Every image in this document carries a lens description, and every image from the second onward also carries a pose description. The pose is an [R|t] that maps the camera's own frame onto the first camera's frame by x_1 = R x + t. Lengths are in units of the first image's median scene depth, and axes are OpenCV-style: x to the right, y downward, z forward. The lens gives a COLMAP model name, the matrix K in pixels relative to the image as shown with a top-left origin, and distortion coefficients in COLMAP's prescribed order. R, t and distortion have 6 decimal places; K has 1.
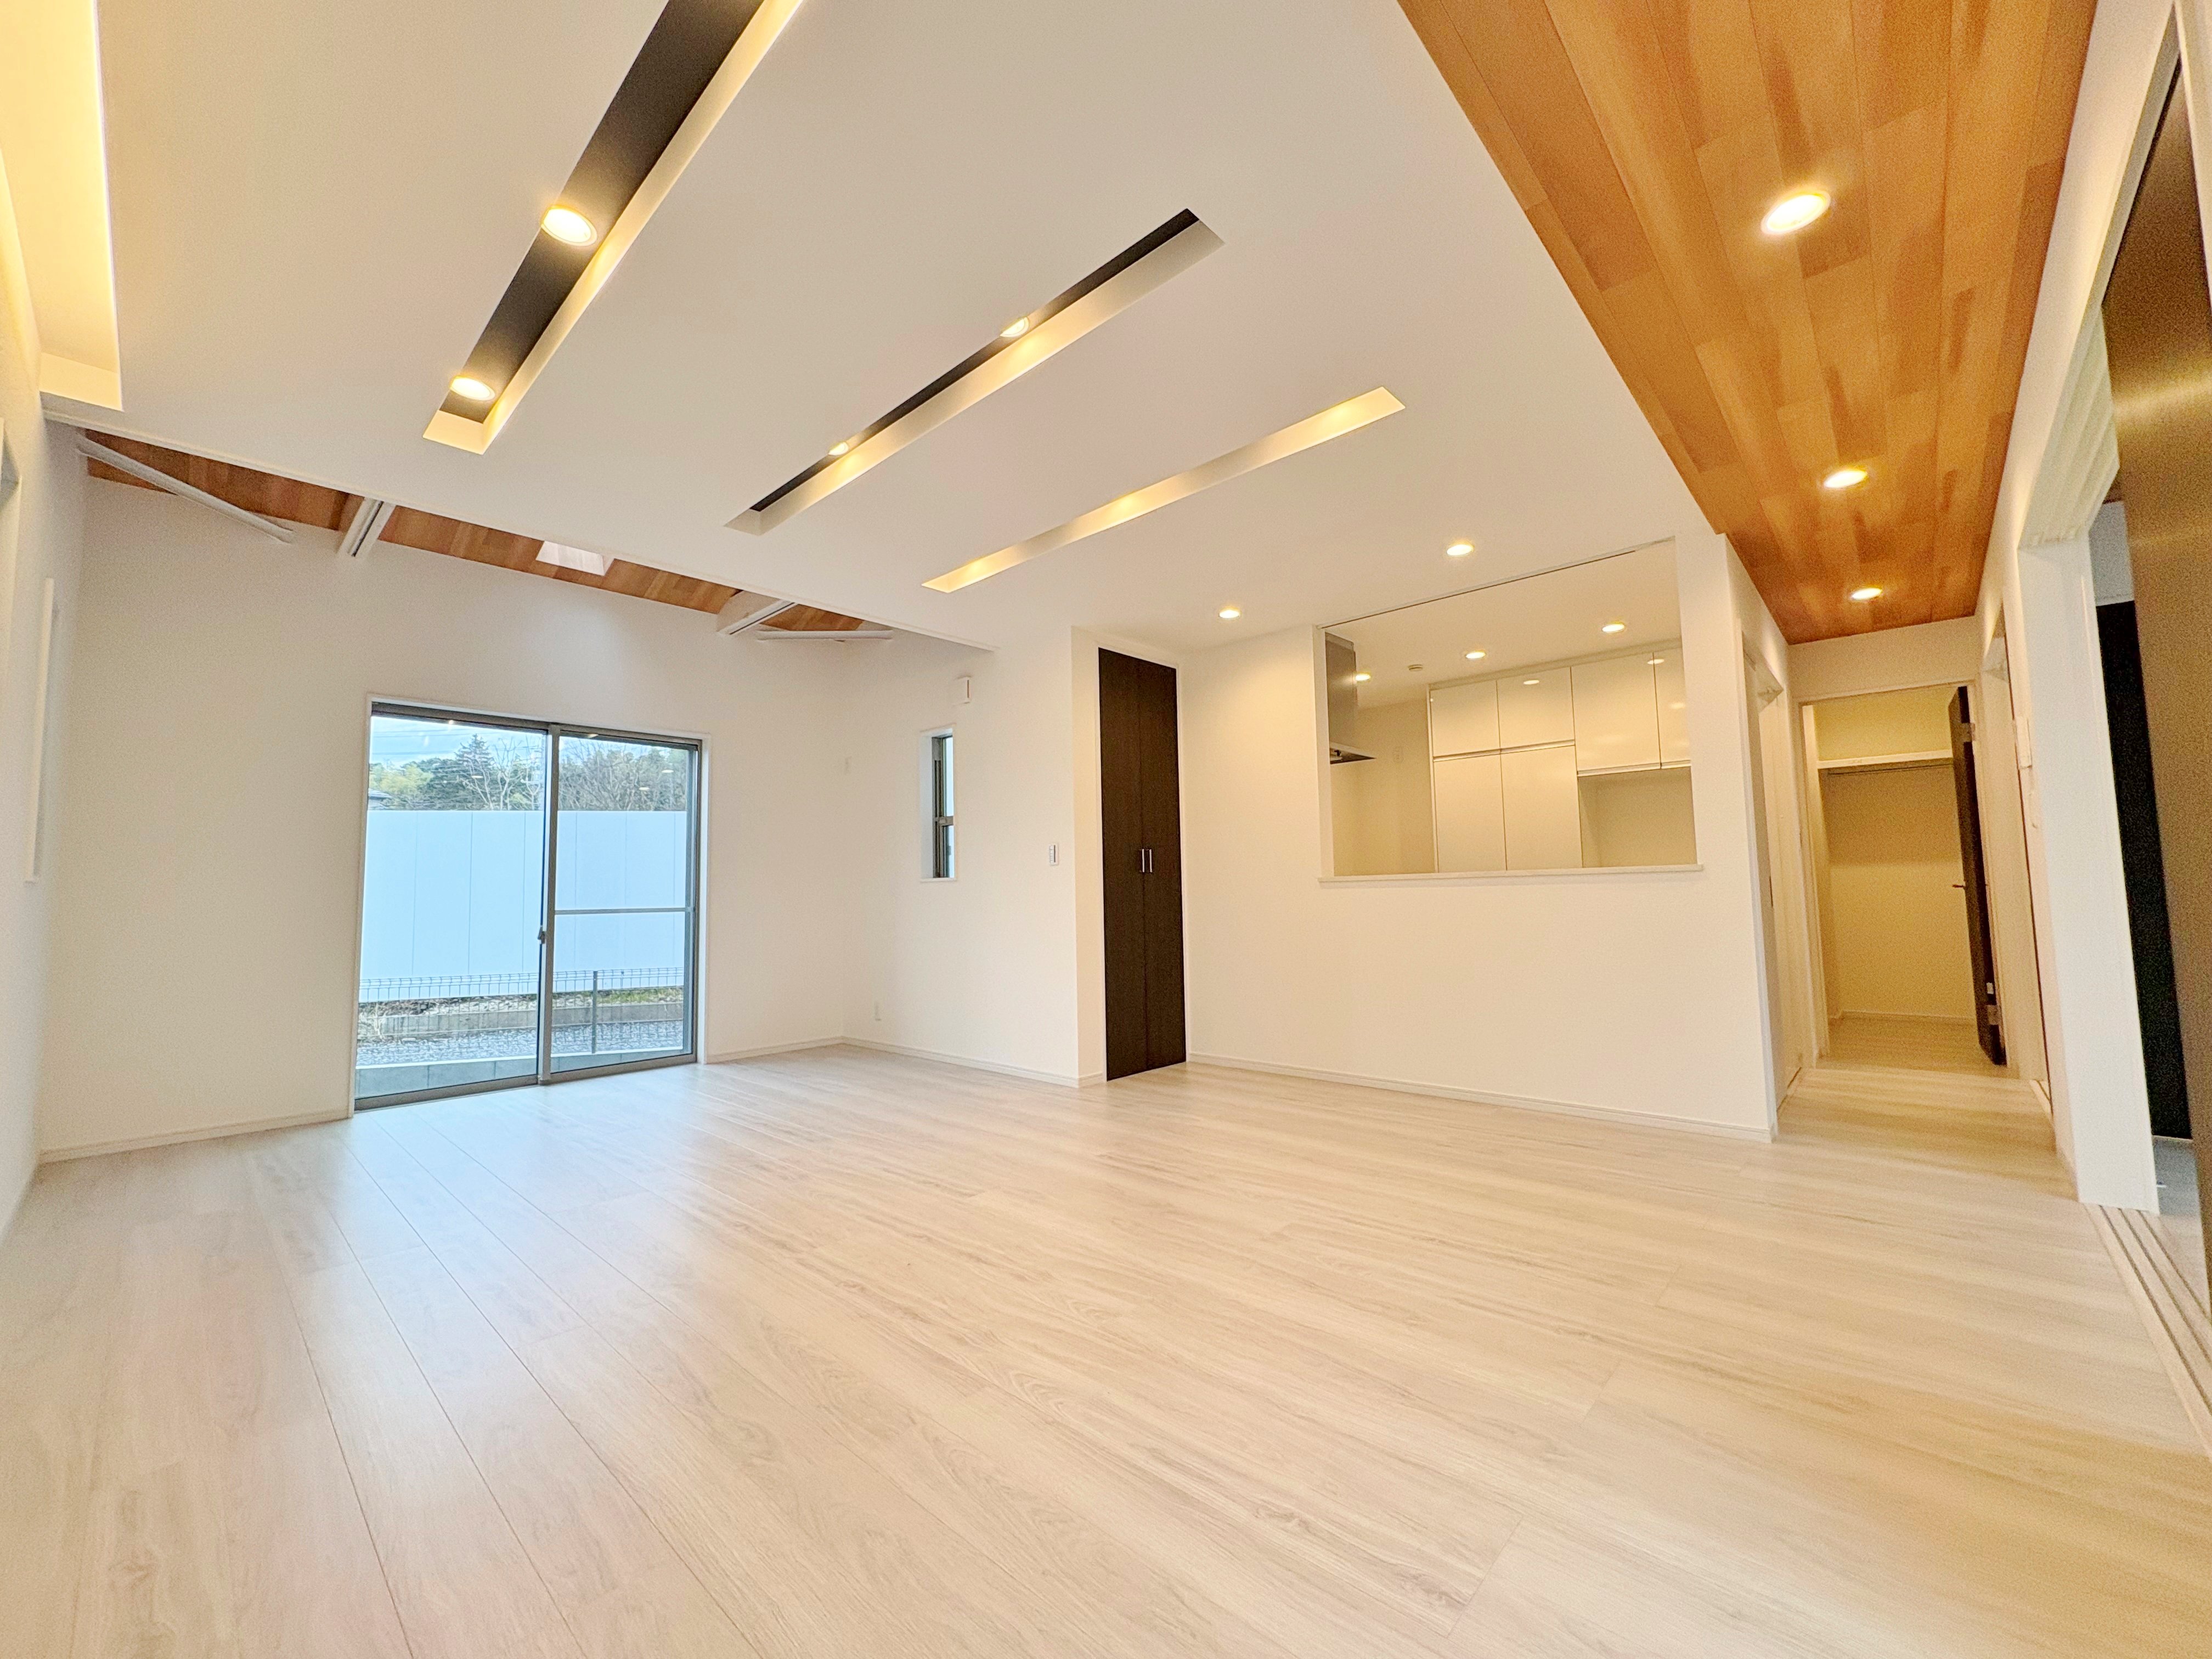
lens RADIAL K [[878.4, 0, 1094.6], [0, 878.4, 834.3], [0, 0, 1]] dist [0.001526, -0.000125]
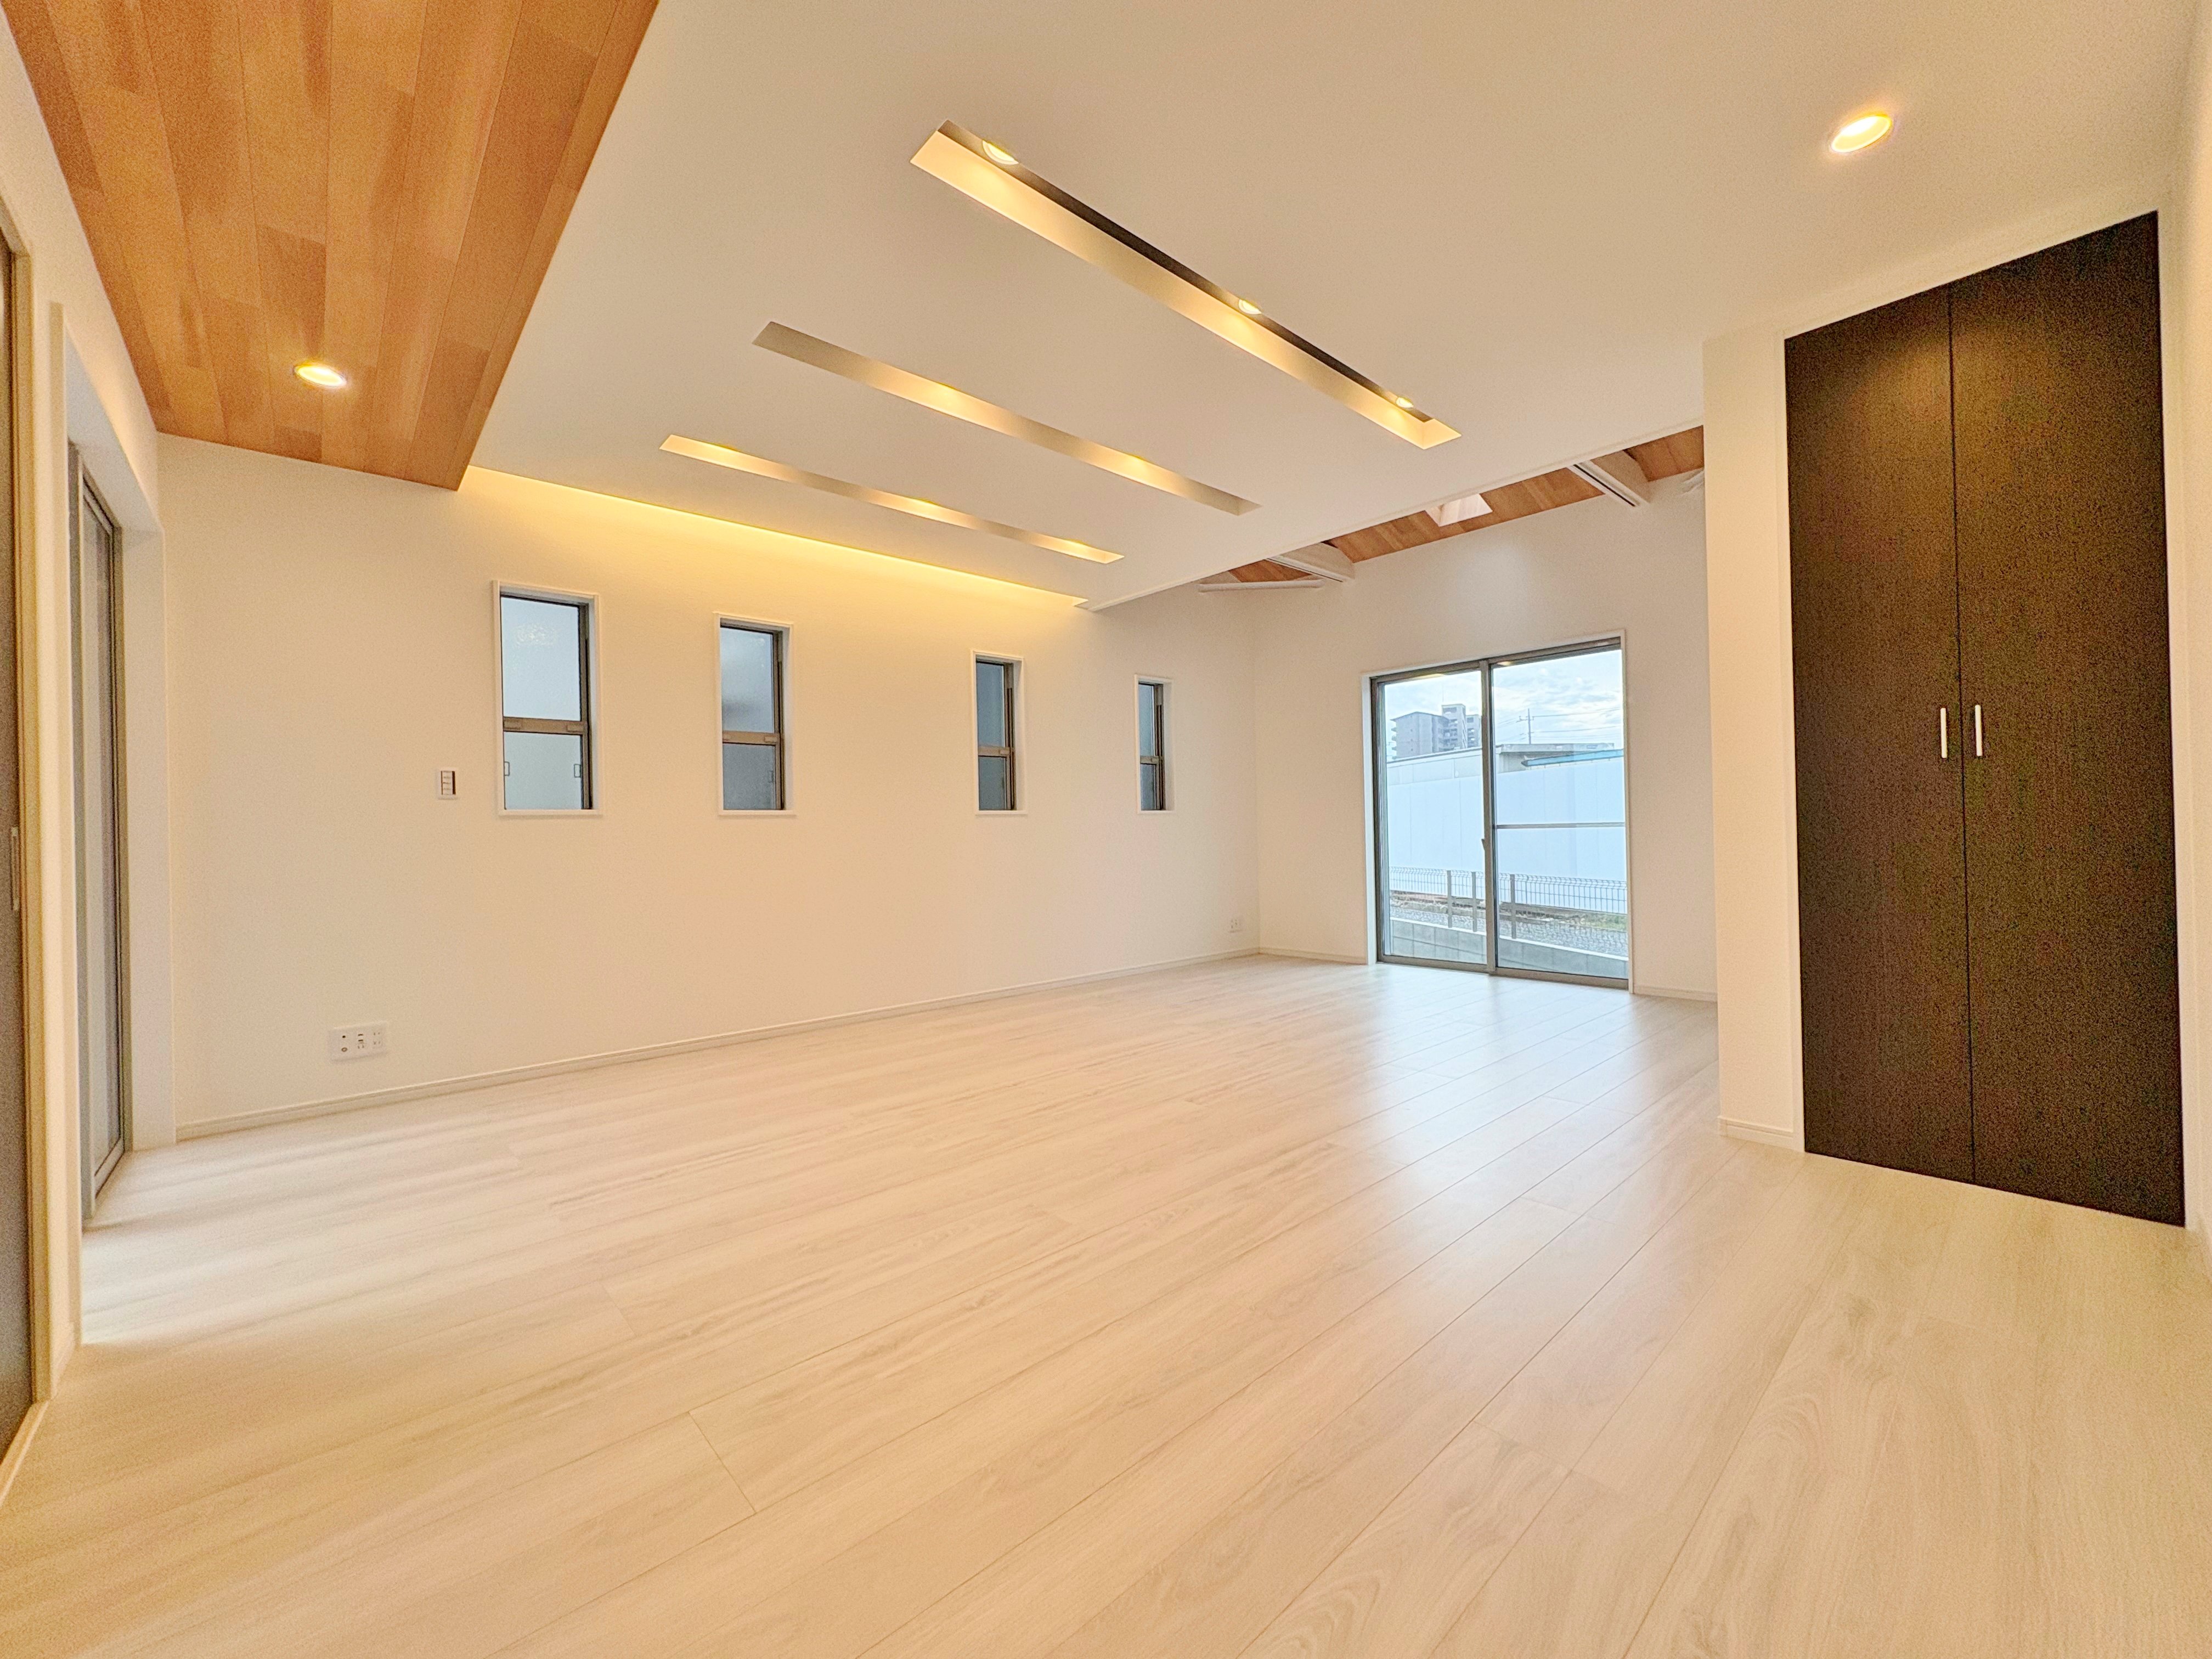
lens RADIAL K [[878.4, 0, 1110.8], [0, 878.4, 822.0], [0, 0, 1]] dist [0.001526, -0.000125]
pose [[-0.076335, 0.008409, -0.997047, 0.628096], [0.093211, 0.995646, 0.001261, 0.040905], [0.992716, -0.092840, -0.076786, 0.684232]]
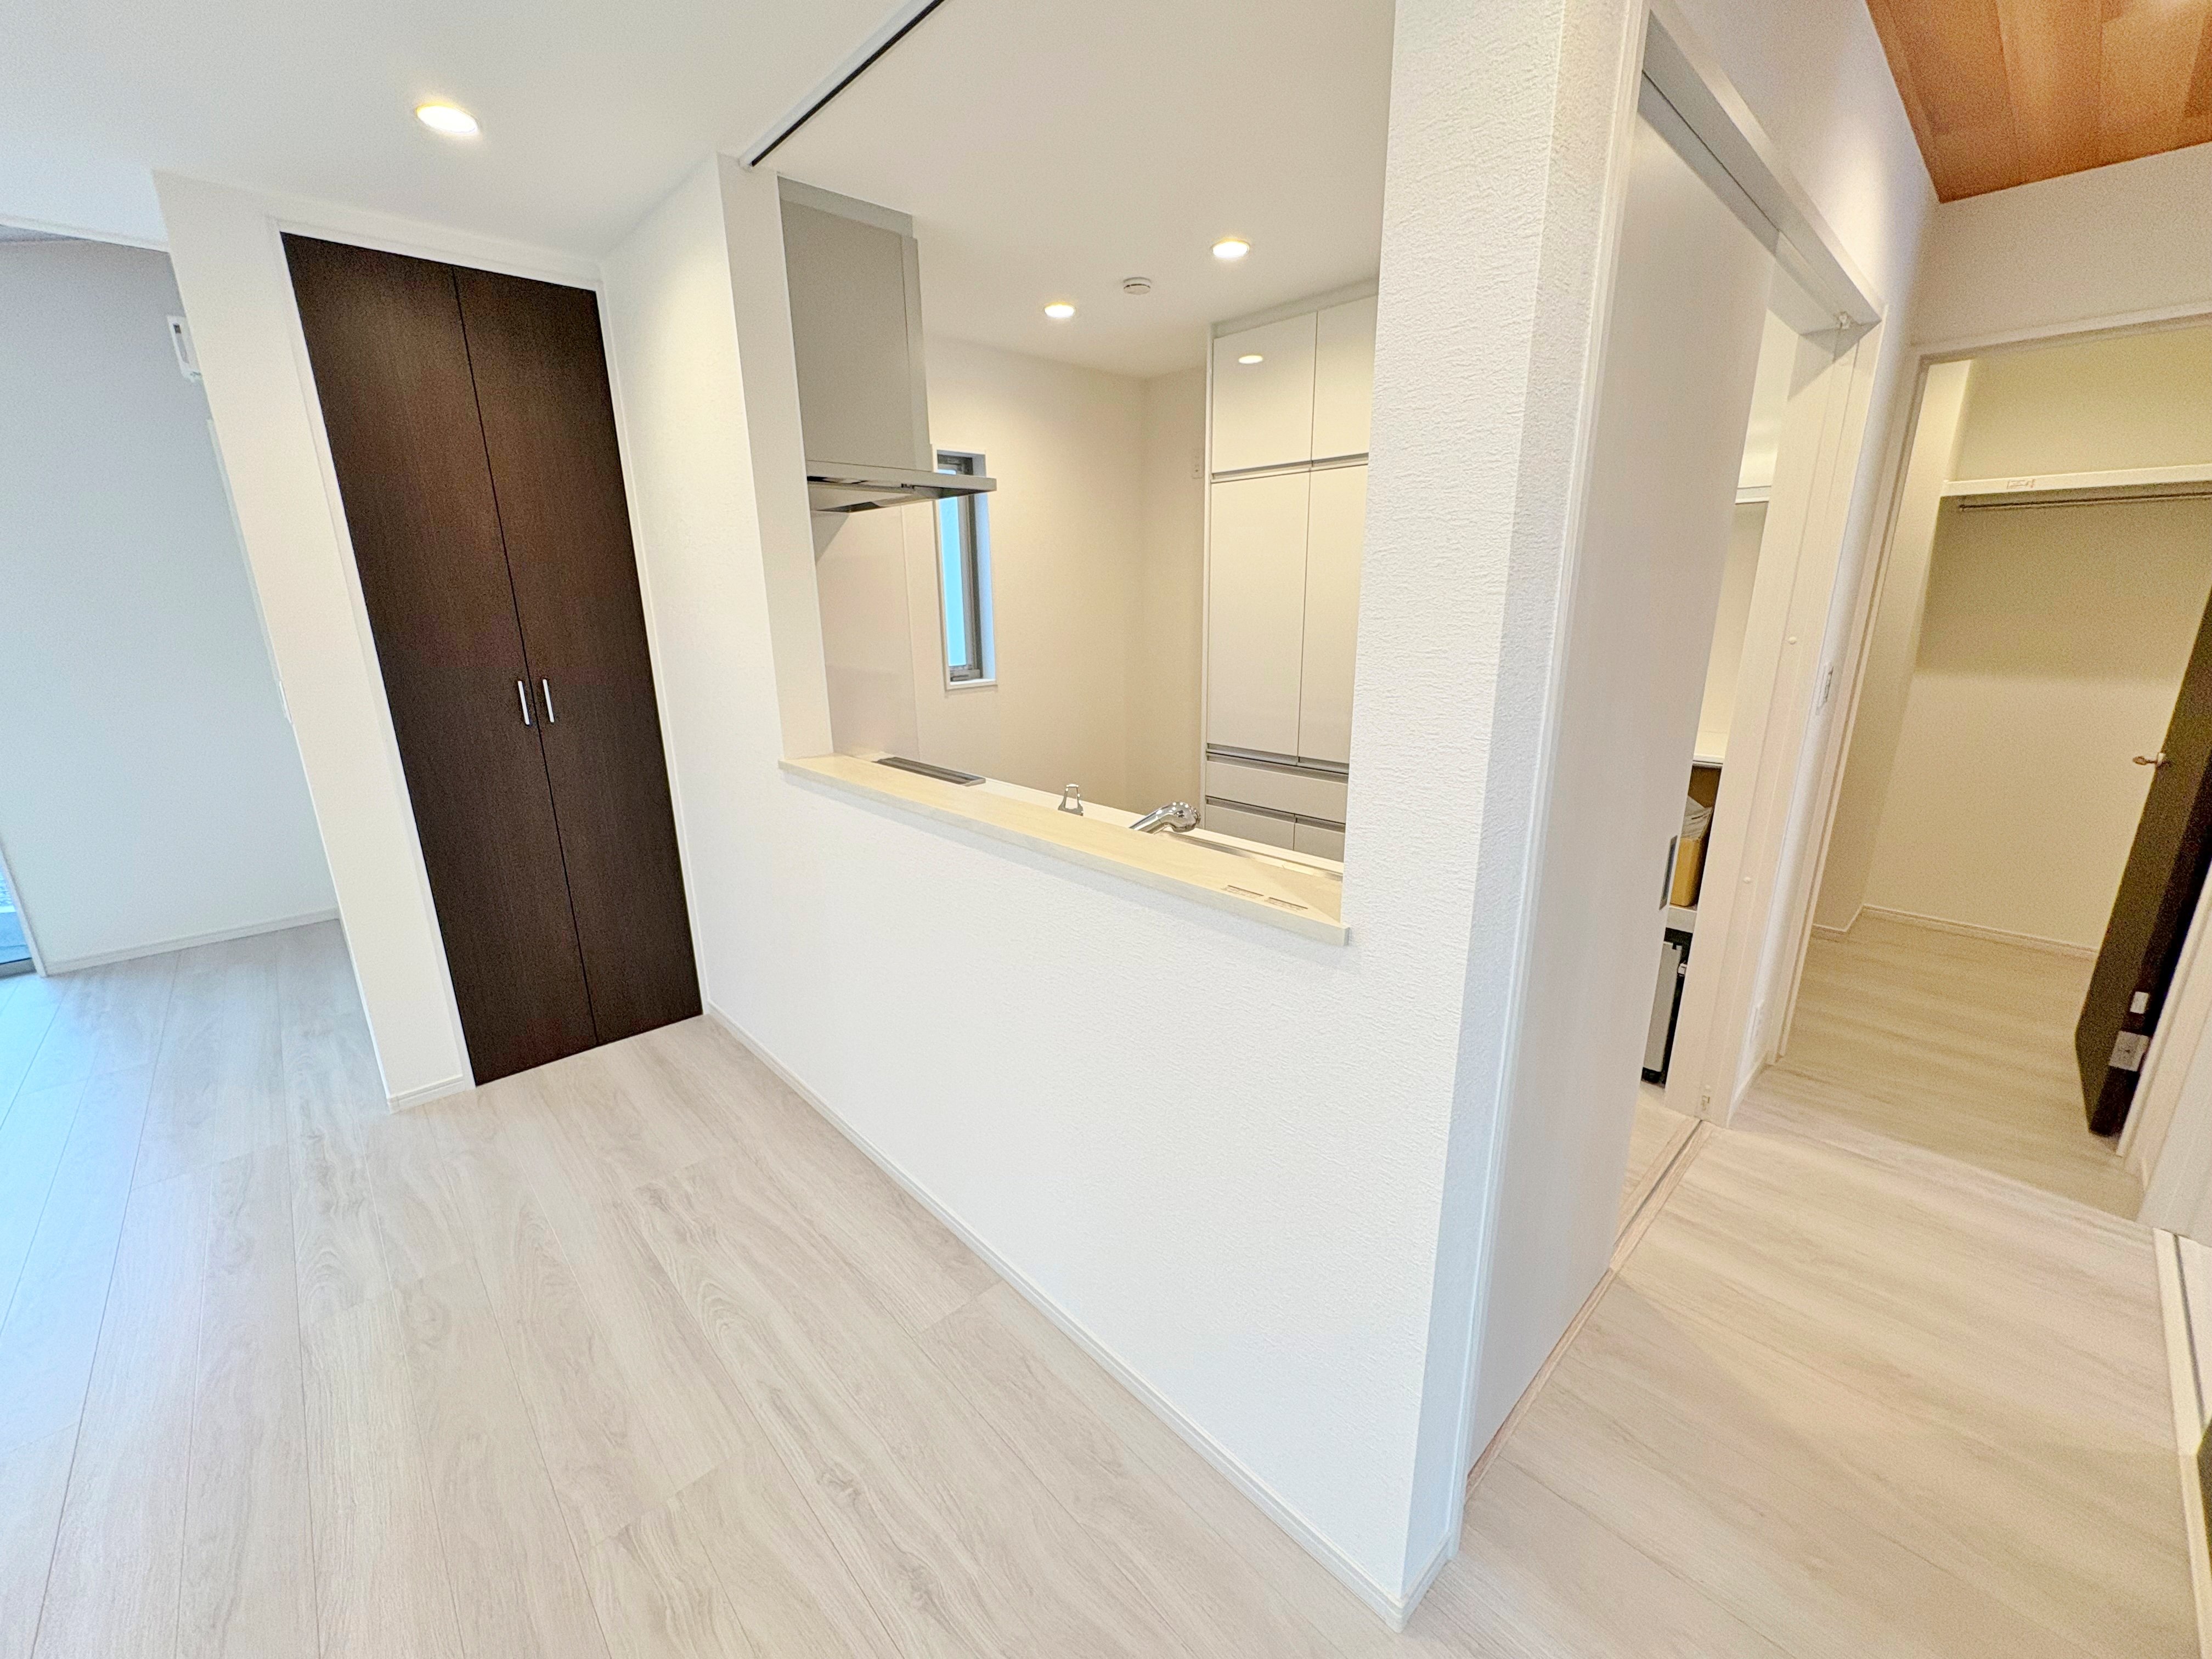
lens RADIAL K [[878.4, 0, 1090.8], [0, 878.4, 829.7], [0, 0, 1]] dist [0.001526, -0.000125]
pose [[0.997674, 0.023779, -0.063888, 0.496744], [-0.001075, 0.942563, 0.334028, -0.086957], [0.068161, -0.333182, 0.940396, 0.568399]]
